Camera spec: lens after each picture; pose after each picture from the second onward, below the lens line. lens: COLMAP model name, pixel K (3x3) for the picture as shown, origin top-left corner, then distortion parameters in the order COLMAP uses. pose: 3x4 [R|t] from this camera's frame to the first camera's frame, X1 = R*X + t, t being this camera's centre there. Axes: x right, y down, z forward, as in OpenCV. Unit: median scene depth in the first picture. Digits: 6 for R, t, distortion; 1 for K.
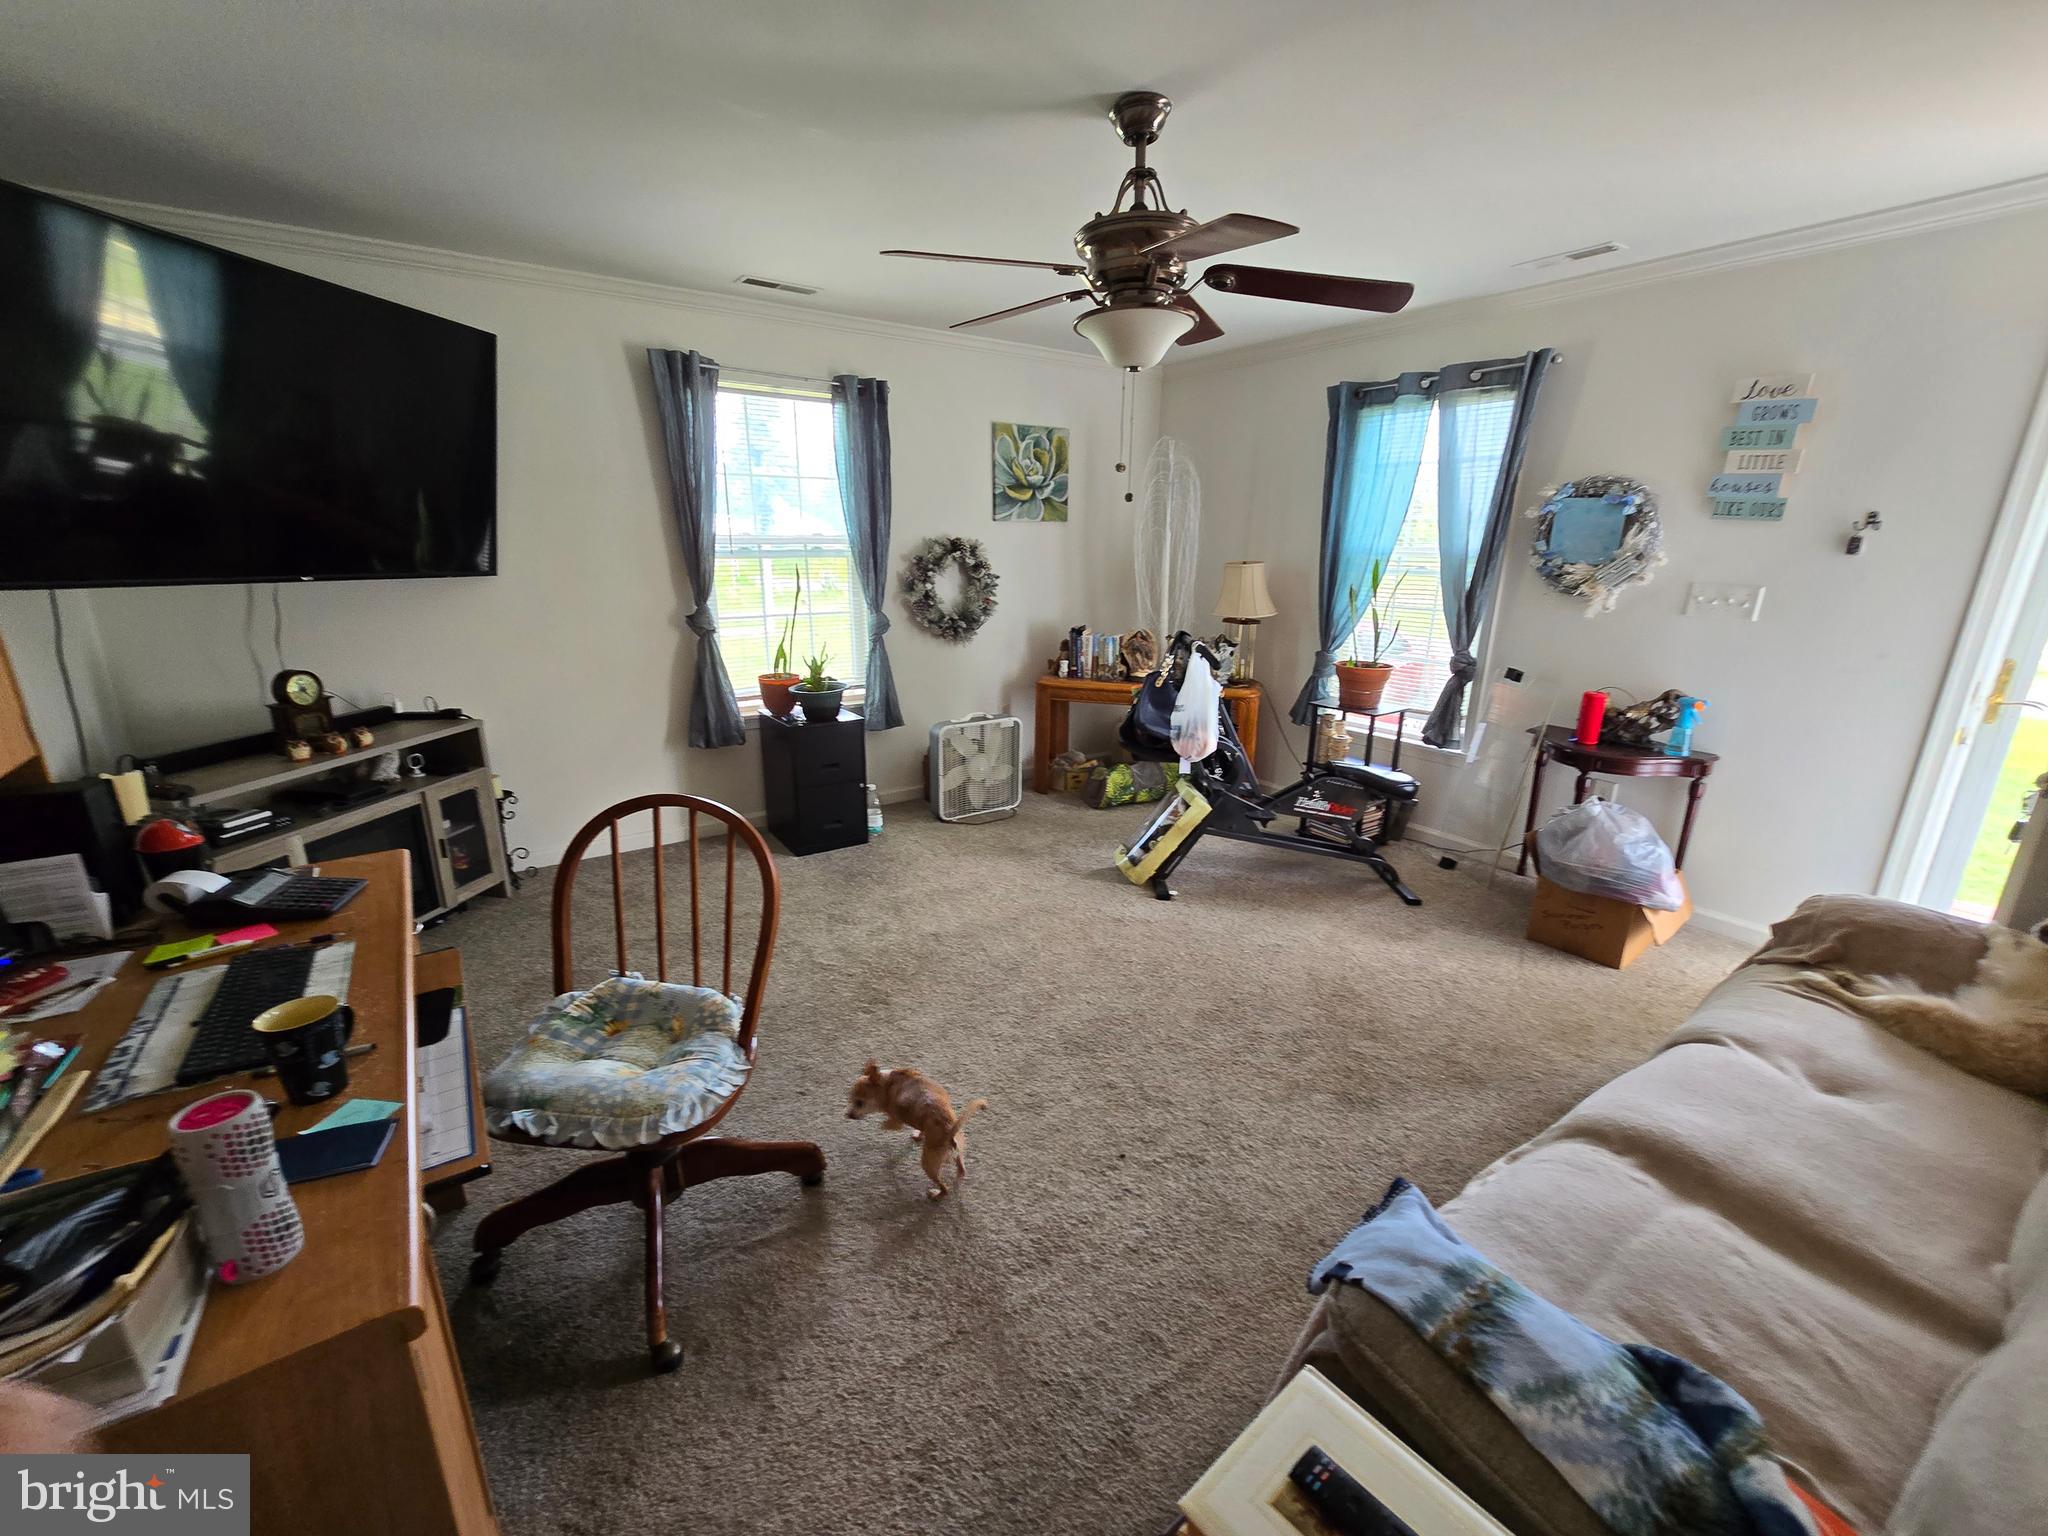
lens RADIAL K [[830.2, 0, 1024.0], [0, 830.2, 768.0], [0, 0, 1]] dist [-0.002986, -0.000033]
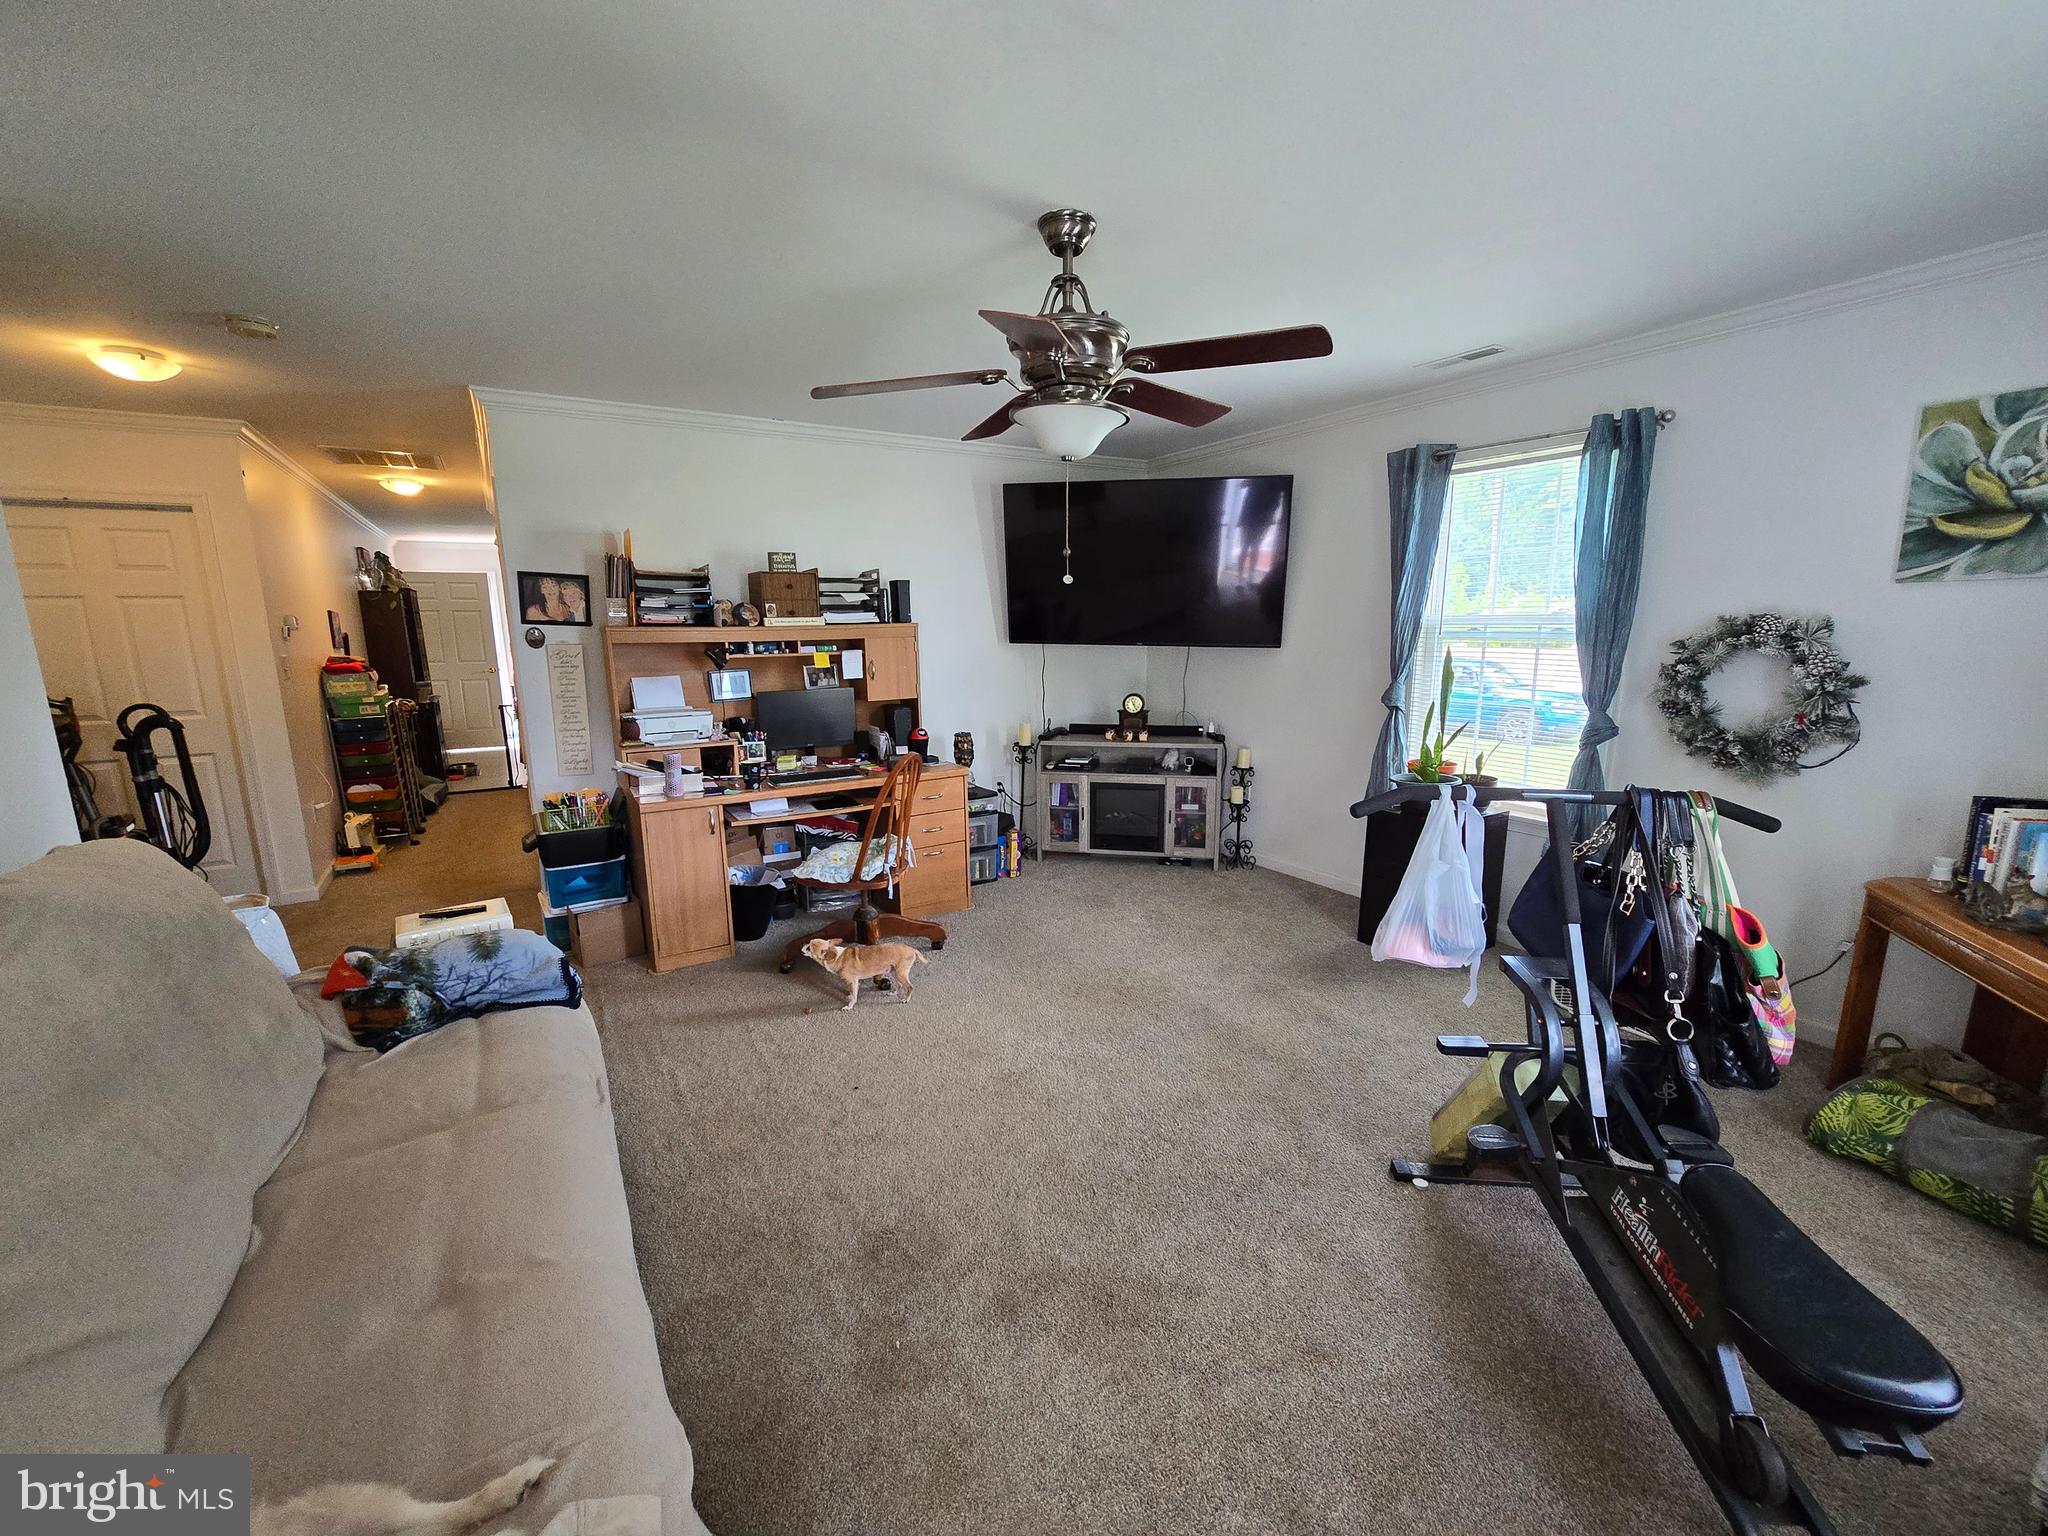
lens RADIAL K [[830.2, 0, 1024.0], [0, 830.2, 768.0], [0, 0, 1]] dist [-0.002986, -0.000033]
pose [[-0.041076, 0.165898, -0.985287, 0.590038], [-0.261250, 0.950030, 0.170853, -0.131329], [0.964397, 0.264424, 0.004317, 0.503735]]
